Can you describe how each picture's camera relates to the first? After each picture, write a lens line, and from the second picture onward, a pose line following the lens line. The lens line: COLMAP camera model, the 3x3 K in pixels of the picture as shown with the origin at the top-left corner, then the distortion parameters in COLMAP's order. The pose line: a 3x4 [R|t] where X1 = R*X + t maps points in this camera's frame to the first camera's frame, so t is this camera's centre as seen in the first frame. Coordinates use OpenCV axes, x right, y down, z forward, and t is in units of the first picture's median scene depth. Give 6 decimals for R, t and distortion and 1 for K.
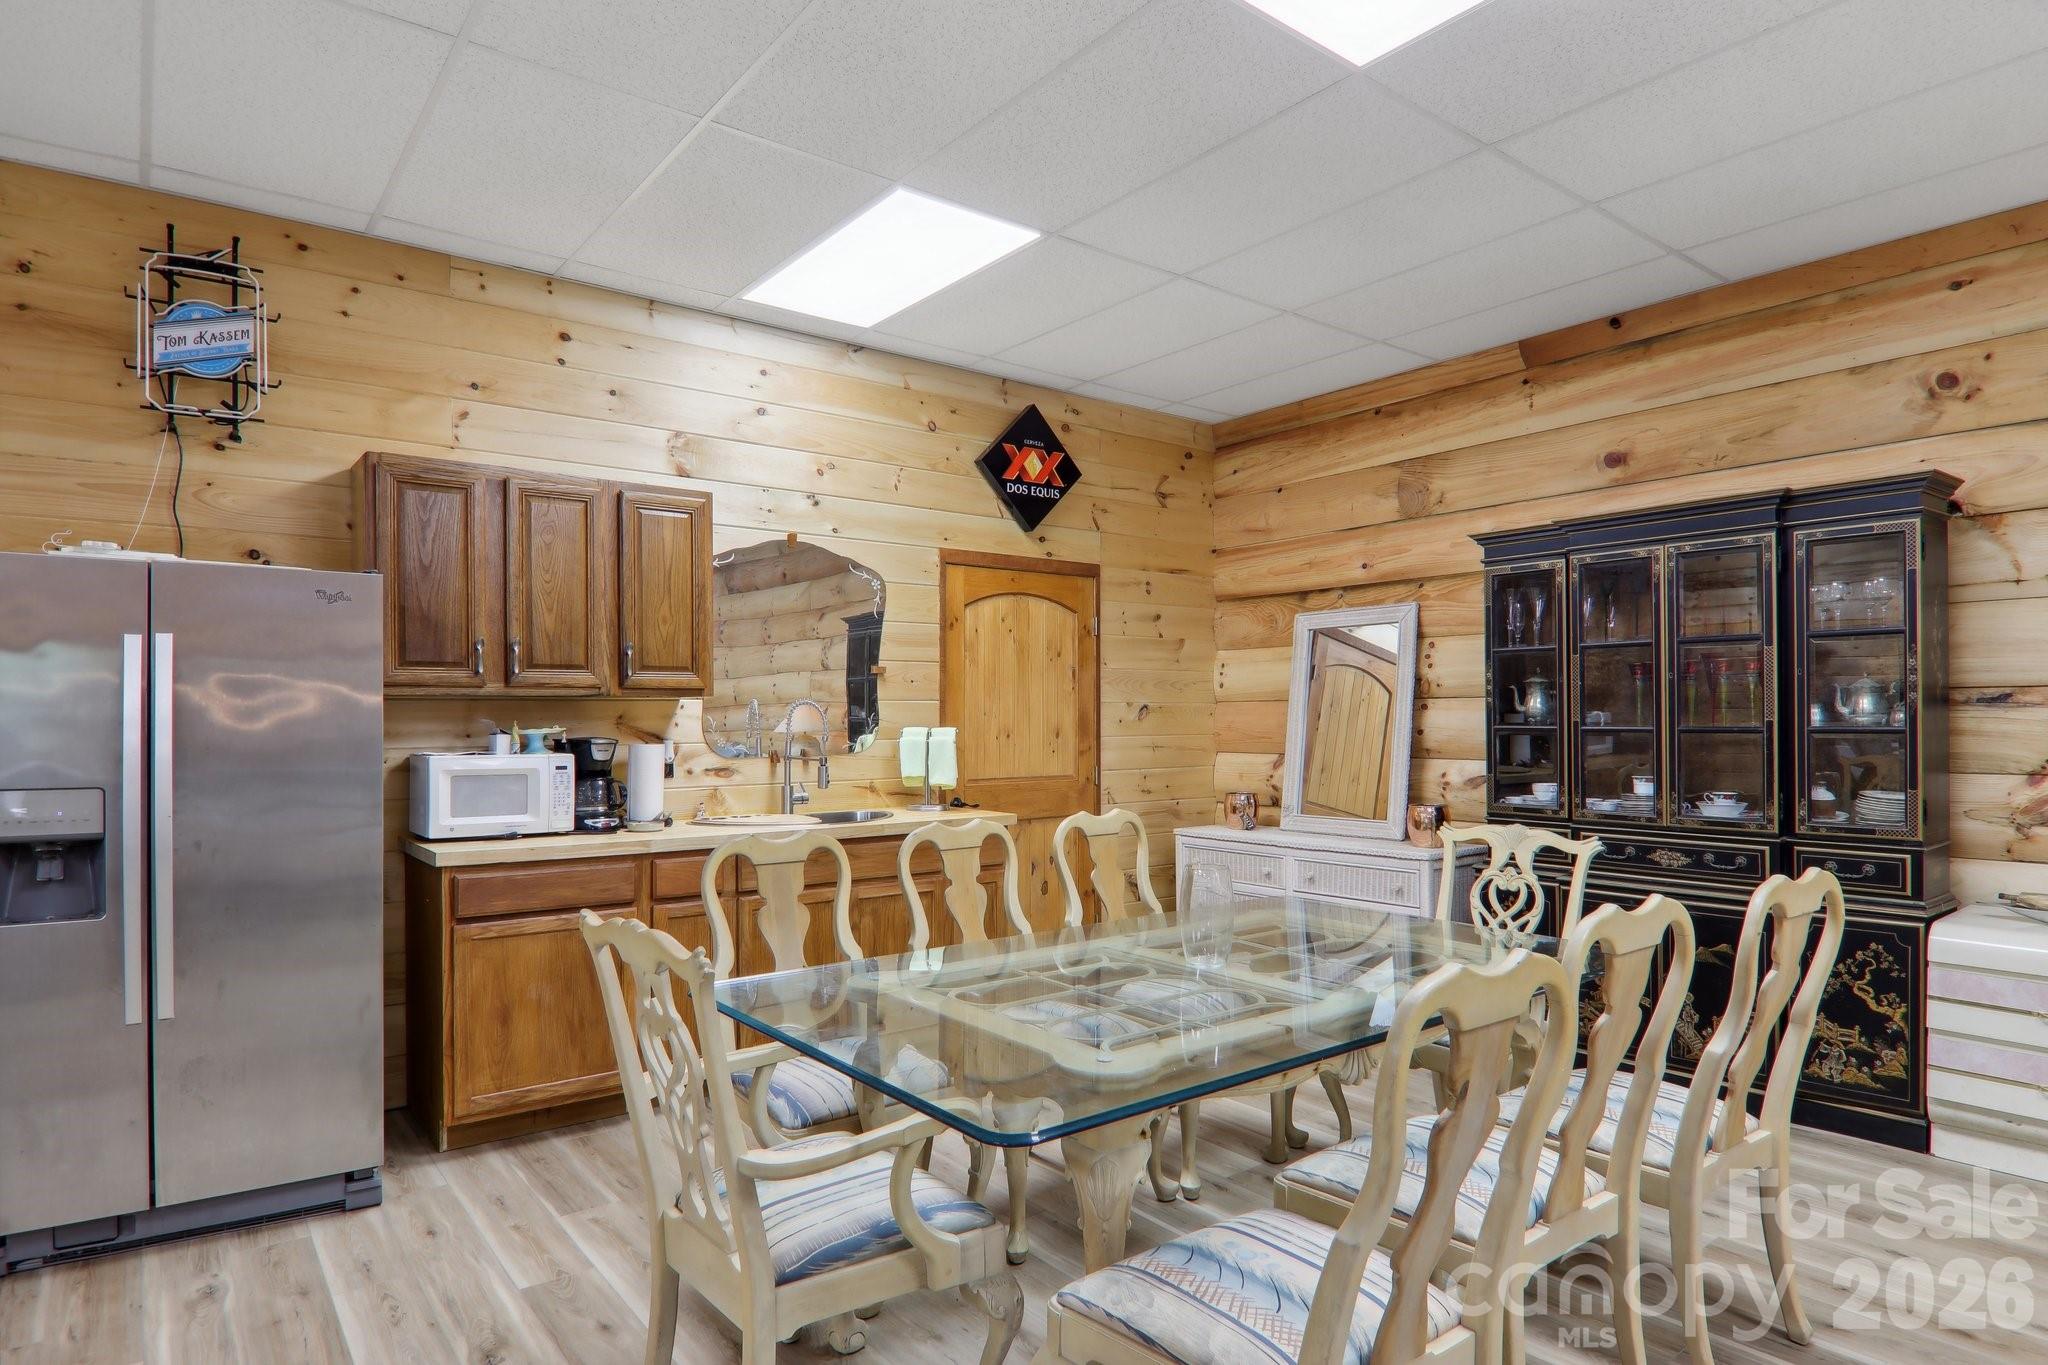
lens RADIAL K [[1147.3, 0, 992.3], [0, 1147.3, 714.9], [0, 0, 1]] dist [0.017921, -0.025722]
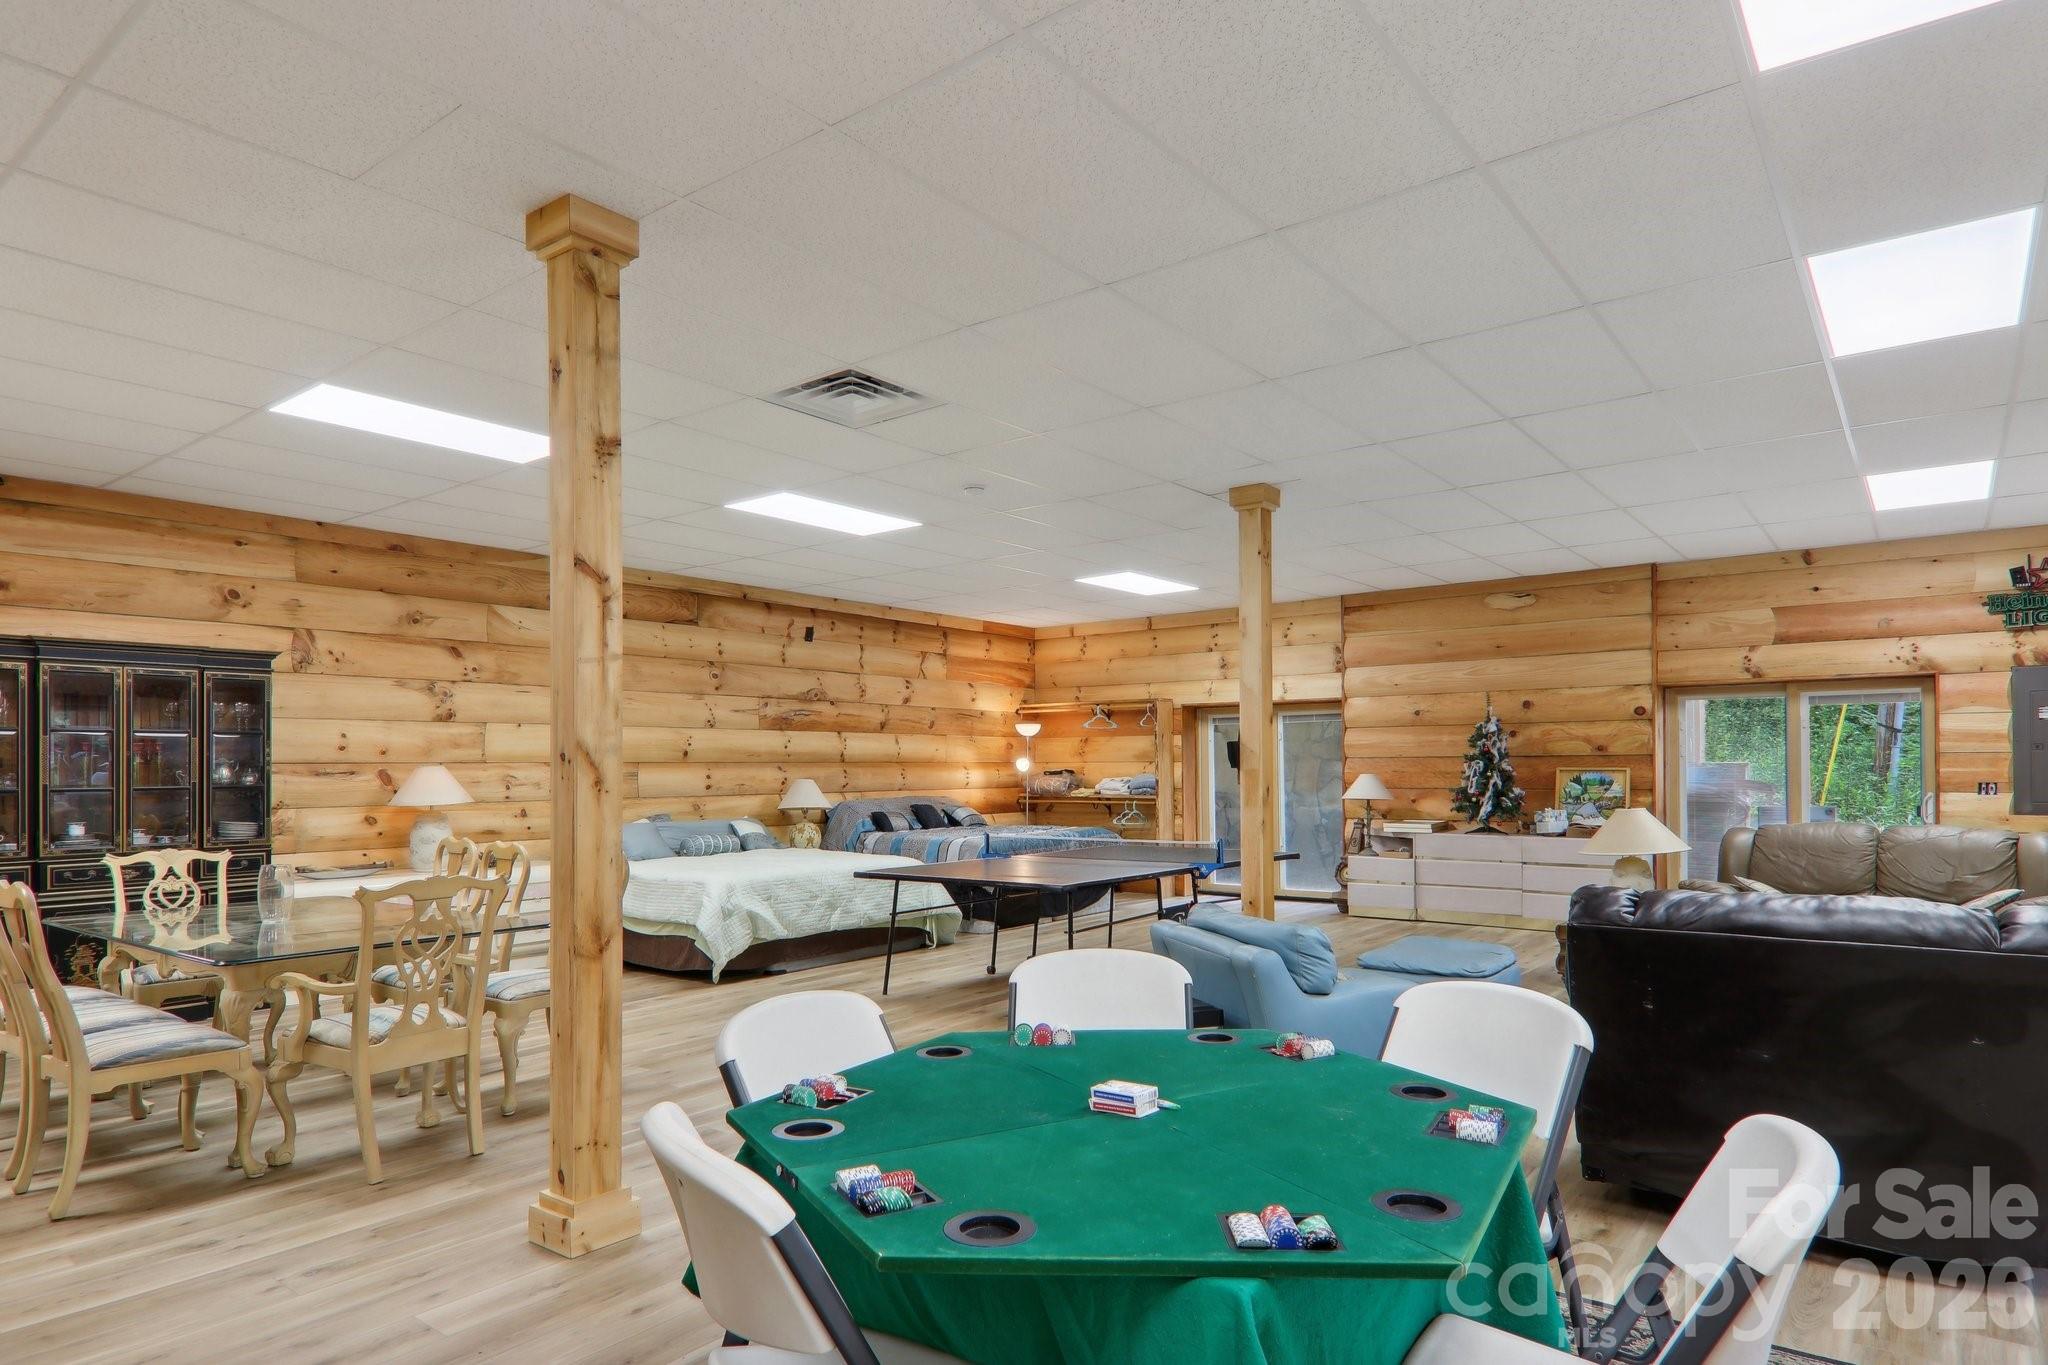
lens RADIAL K [[1147.3, 0, 1037.1], [0, 1147.3, 764.8], [0, 0, 1]] dist [0.017921, -0.025722]
pose [[-0.256607, 0.009536, 0.966469, -2.101878], [0.004369, 0.999953, -0.008707, -0.001460], [-0.966506, 0.001988, -0.256636, 0.402572]]
